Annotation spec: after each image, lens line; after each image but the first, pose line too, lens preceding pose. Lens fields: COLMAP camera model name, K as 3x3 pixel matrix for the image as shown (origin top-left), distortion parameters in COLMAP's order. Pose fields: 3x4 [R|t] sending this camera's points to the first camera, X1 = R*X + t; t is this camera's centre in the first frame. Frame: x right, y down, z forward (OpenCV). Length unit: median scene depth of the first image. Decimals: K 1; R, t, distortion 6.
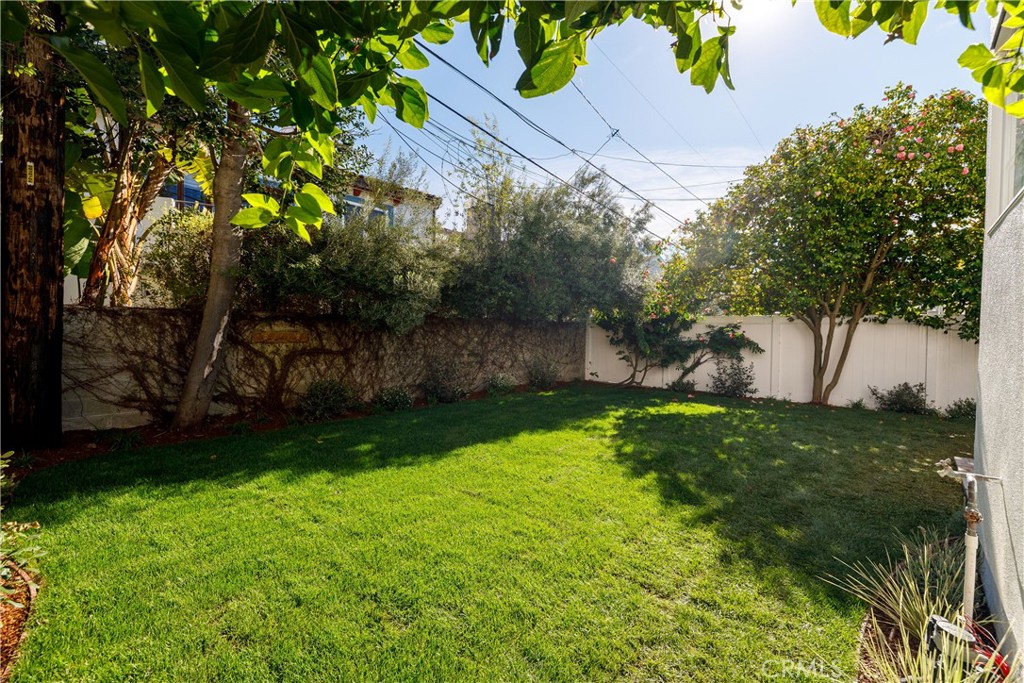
lens RADIAL K [[692.9, 0, 512.0], [0, 692.9, 341.5], [0, 0, 1]] dist [0.002160, 0.000279]
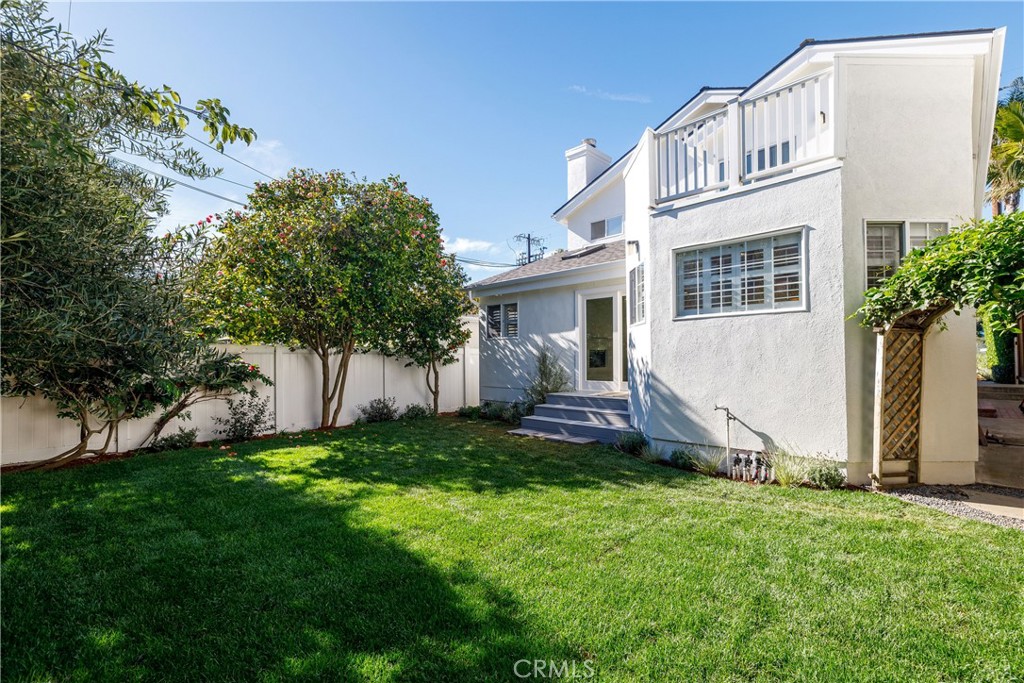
lens RADIAL K [[692.9, 0, 512.0], [0, 692.9, 341.5], [0, 0, 1]] dist [0.002160, 0.000279]
pose [[-0.413395, 0.015317, 0.910423, -0.590156], [0.013284, 0.999854, -0.010790, -0.026637], [-0.910455, 0.007634, -0.413538, 1.065491]]
